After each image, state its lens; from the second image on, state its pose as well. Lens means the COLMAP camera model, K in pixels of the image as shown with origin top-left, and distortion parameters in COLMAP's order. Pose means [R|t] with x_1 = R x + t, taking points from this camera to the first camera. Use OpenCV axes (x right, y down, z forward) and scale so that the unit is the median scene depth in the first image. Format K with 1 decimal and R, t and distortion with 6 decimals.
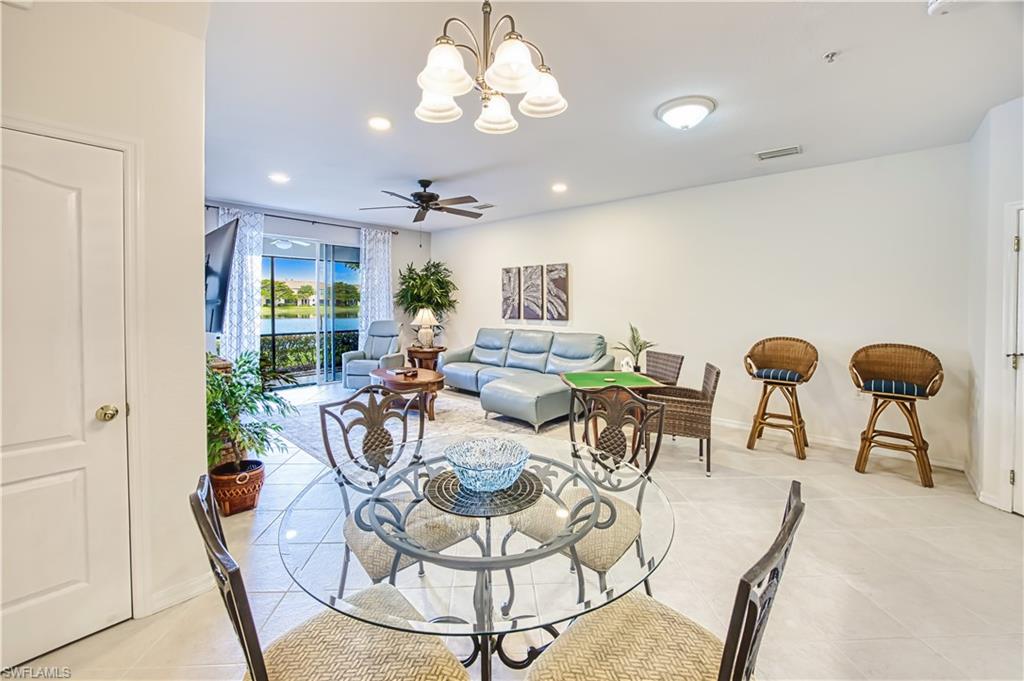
lens RADIAL K [[424.6, 0, 510.1], [0, 424.6, 311.5], [0, 0, 1]] dist [-0.000975, 0.000036]
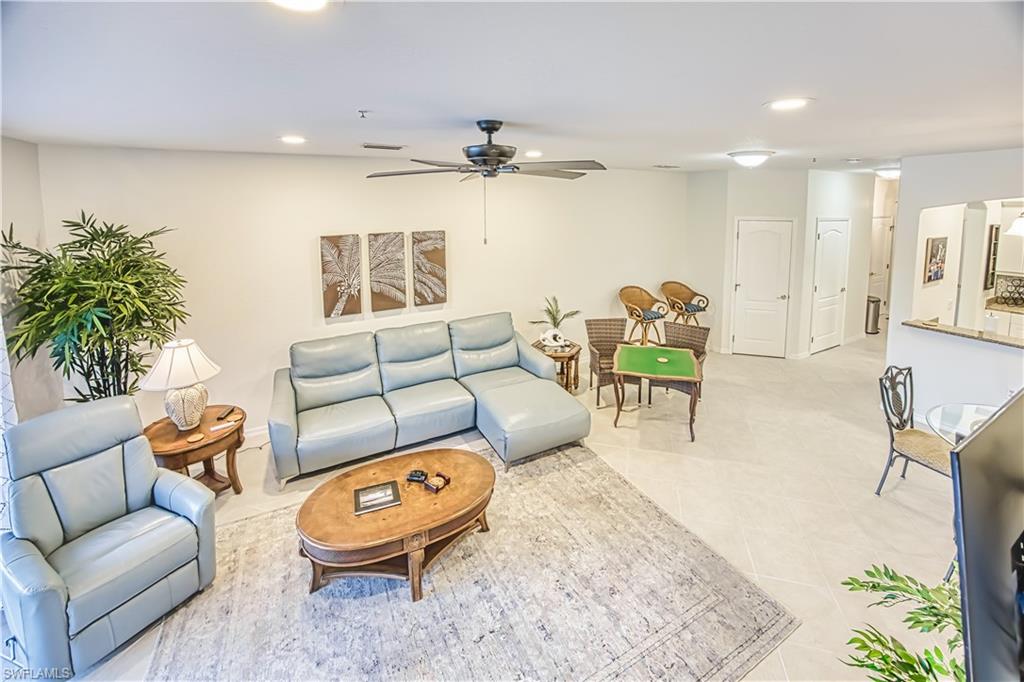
lens RADIAL K [[423.6, 0, 498.3], [0, 423.6, 240.7], [0, 0, 1]] dist [0.000388, 0.000117]
pose [[0.316278, -0.089227, 0.944461, -0.550028], [0.029272, 0.996011, 0.084295, -0.150237], [-0.948215, 0.000986, 0.317629, 0.621741]]
